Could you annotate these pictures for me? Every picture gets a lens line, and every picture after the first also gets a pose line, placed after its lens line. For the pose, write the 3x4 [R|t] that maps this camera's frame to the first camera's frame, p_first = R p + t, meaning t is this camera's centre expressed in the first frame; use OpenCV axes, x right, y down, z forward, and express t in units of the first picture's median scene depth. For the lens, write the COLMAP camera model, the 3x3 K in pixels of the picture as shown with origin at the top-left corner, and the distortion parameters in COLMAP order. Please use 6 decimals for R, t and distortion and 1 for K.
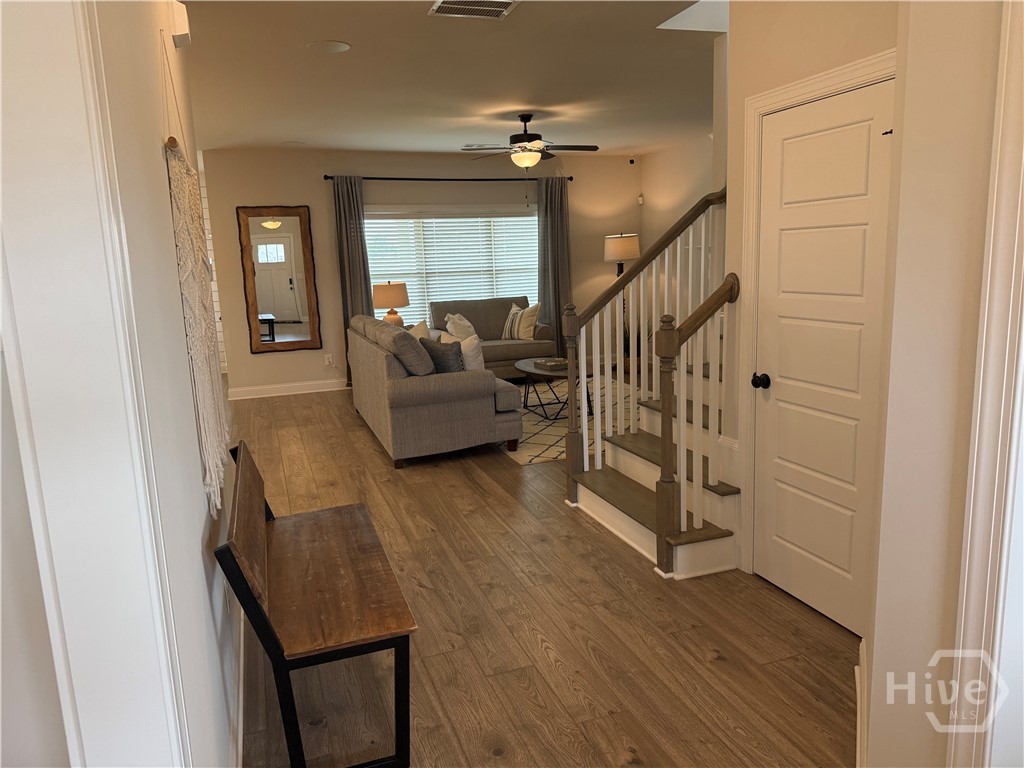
lens RADIAL K [[718.1, 0, 512.0], [0, 718.1, 384.0], [0, 0, 1]] dist [0.153923, -0.234578]
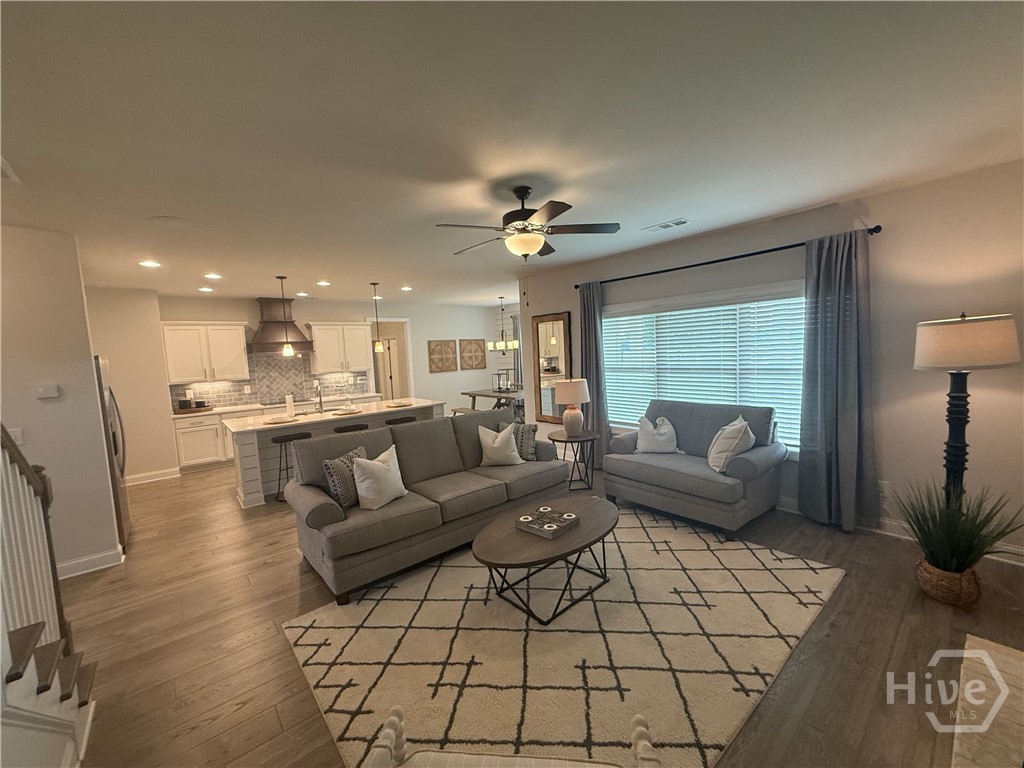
lens RADIAL K [[410.3, 0, 512.0], [0, 410.3, 384.0], [0, 0, 1]] dist [-0.007155, 0.000552]
pose [[0.348693, 0.098510, -0.932046, 0.323765], [-0.131372, 0.989780, 0.055464, -0.141568], [0.927984, 0.103104, 0.358071, 0.645050]]
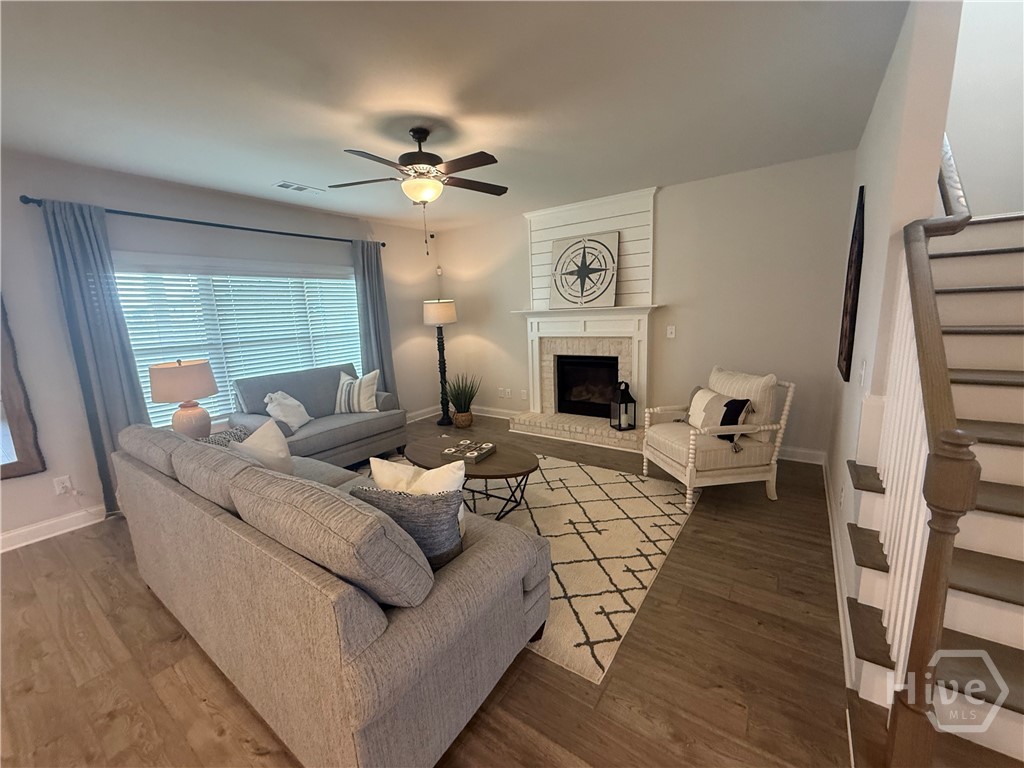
lens RADIAL K [[410.3, 0, 512.0], [0, 410.3, 384.0], [0, 0, 1]] dist [-0.007155, 0.000552]
pose [[0.815391, -0.099413, 0.570311, -0.124251], [0.112817, 0.993545, 0.011891, -0.081969], [-0.567811, 0.054645, 0.821343, 0.468906]]
